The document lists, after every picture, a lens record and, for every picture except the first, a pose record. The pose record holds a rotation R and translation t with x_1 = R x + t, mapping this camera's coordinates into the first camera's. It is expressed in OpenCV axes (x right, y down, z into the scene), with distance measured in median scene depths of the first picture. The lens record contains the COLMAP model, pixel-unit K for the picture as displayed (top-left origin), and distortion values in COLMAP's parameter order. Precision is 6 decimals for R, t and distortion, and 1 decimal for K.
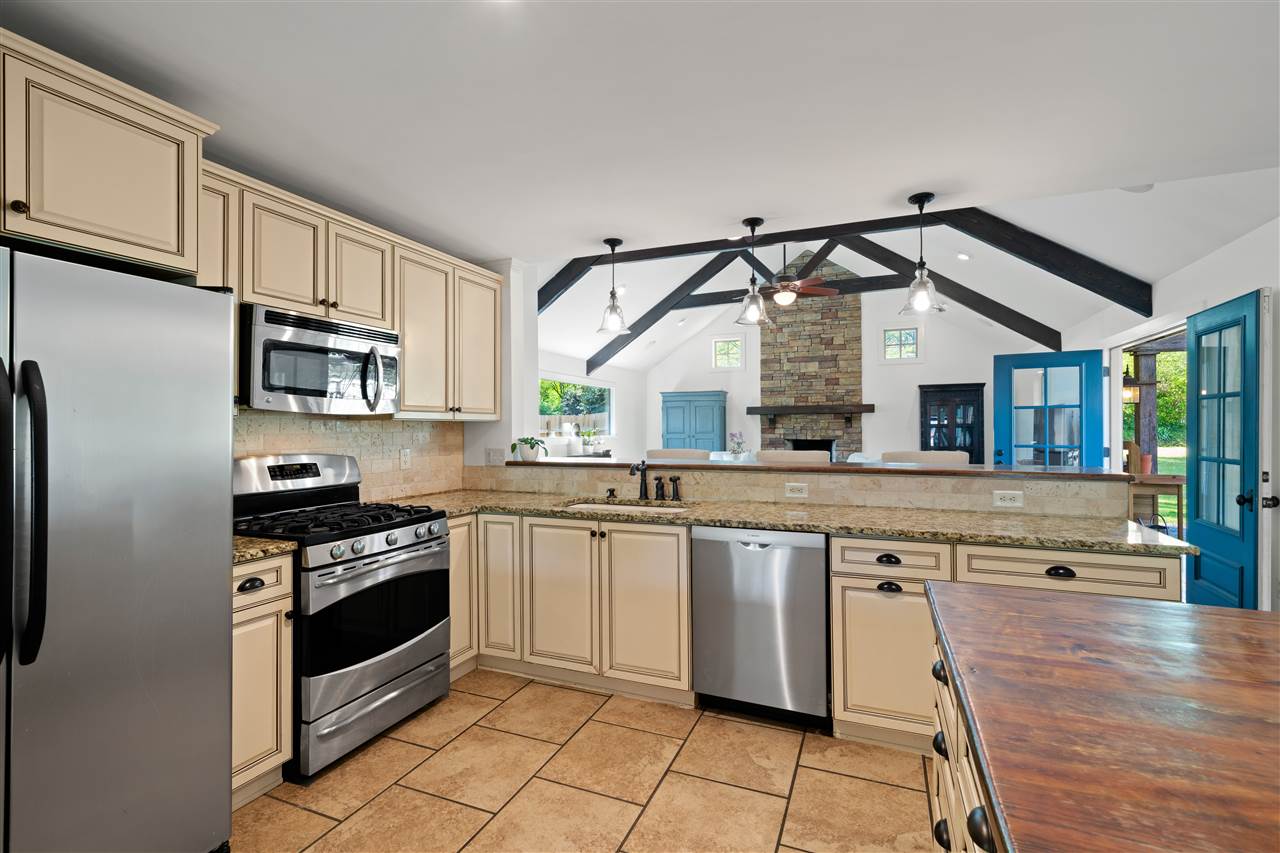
lens RADIAL K [[578.2, 0, 640.0], [0, 578.2, 426.5], [0, 0, 1]] dist [-0.000748, 0.000445]
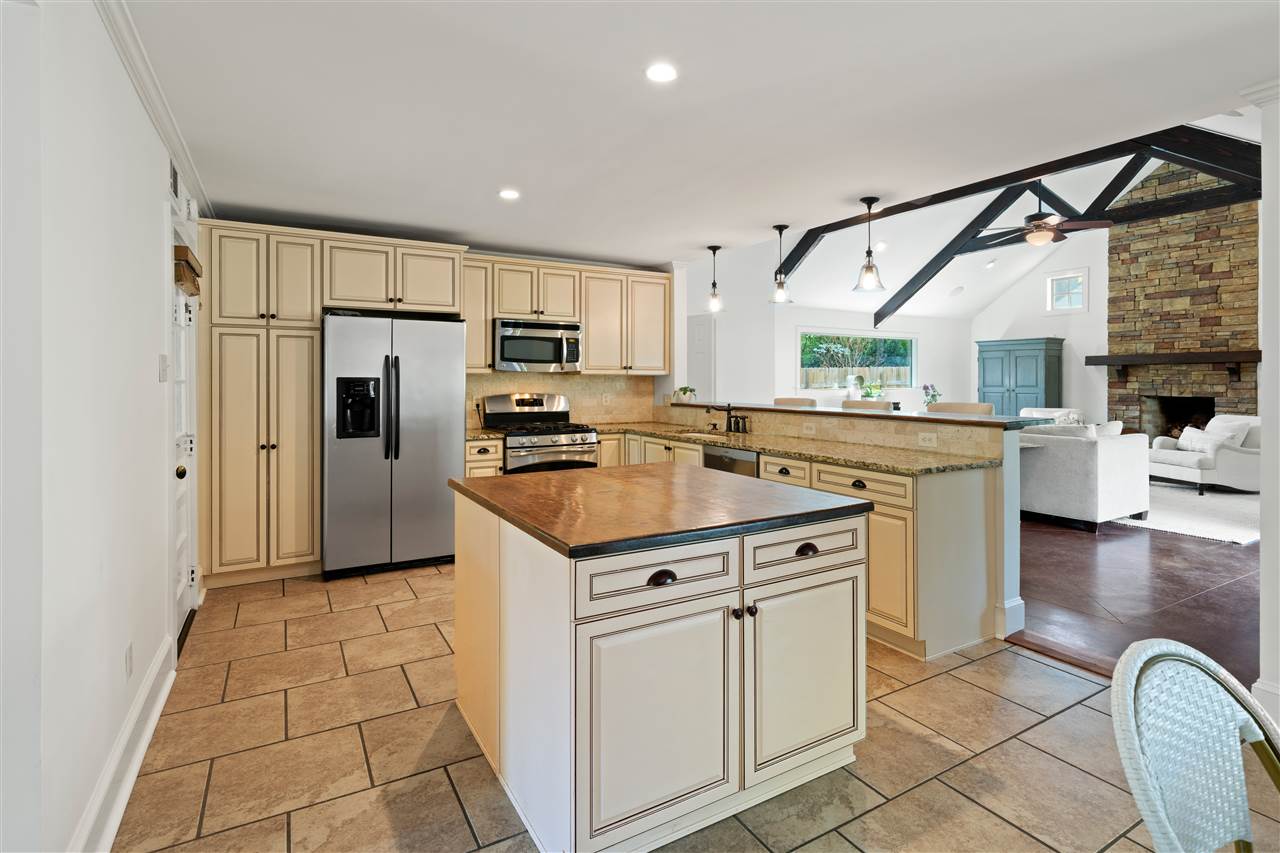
lens RADIAL K [[640.6, 0, 672.0], [0, 640.6, 382.9], [0, 0, 1]] dist [-0.001011, -0.000113]
pose [[0.811896, 0.007573, -0.583754, 0.684332], [-0.003246, 0.999959, 0.008458, -0.003210], [0.583794, -0.004972, 0.811887, -0.284544]]
